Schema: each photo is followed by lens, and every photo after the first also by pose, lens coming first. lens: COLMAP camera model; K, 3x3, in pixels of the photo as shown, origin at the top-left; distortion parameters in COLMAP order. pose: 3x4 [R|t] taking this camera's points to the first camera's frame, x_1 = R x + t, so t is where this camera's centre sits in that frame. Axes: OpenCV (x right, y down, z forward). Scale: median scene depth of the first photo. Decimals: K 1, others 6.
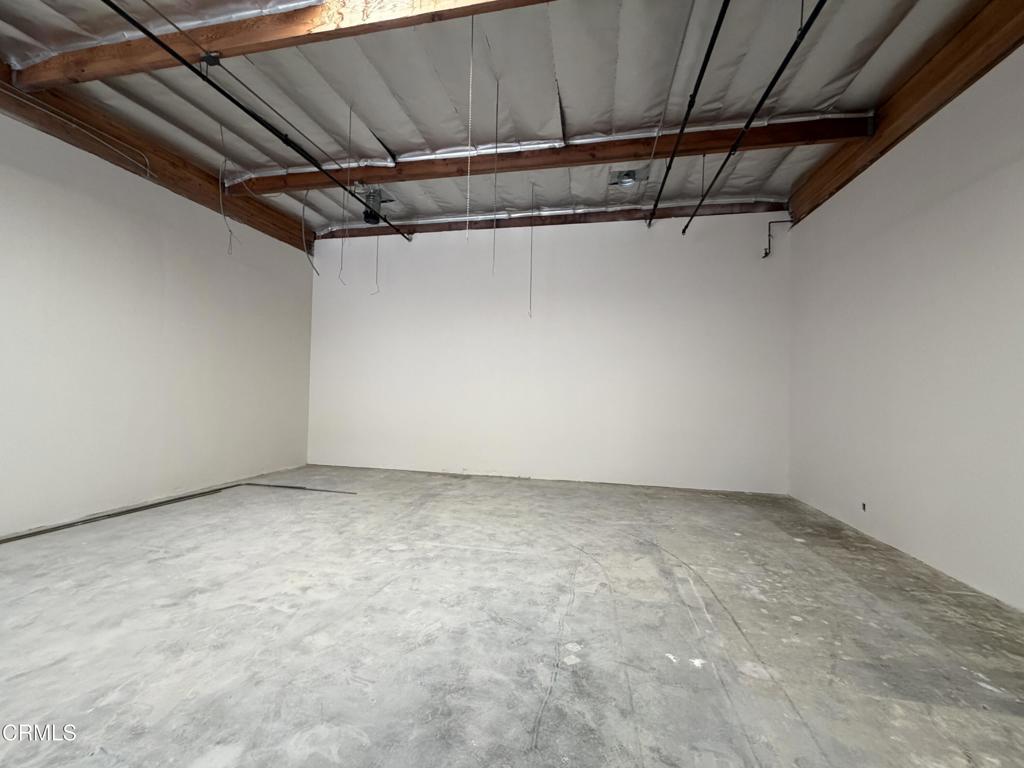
lens RADIAL K [[410.1, 0, 512.0], [0, 410.1, 384.0], [0, 0, 1]] dist [-0.001810, 0.000072]
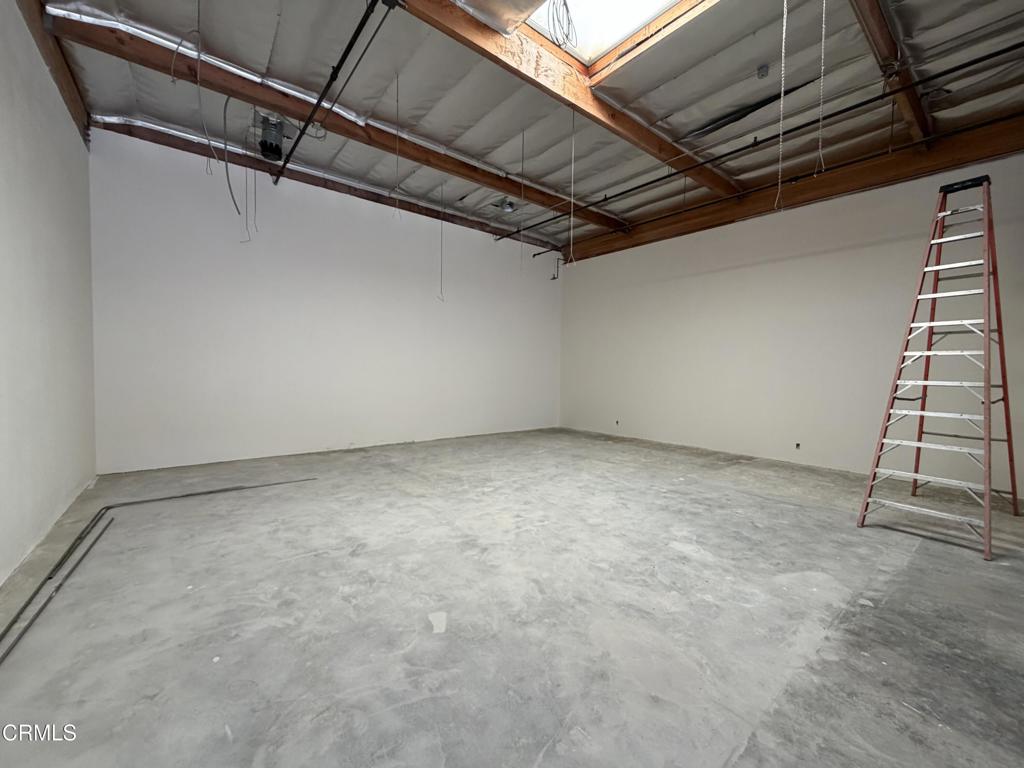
lens RADIAL K [[410.1, 0, 512.0], [0, 410.1, 384.0], [0, 0, 1]] dist [-0.001810, 0.000072]
pose [[0.639782, -0.037297, 0.767651, -1.230794], [-0.014122, 0.998083, 0.060263, -0.001455], [-0.768427, -0.049396, 0.638028, 0.162605]]
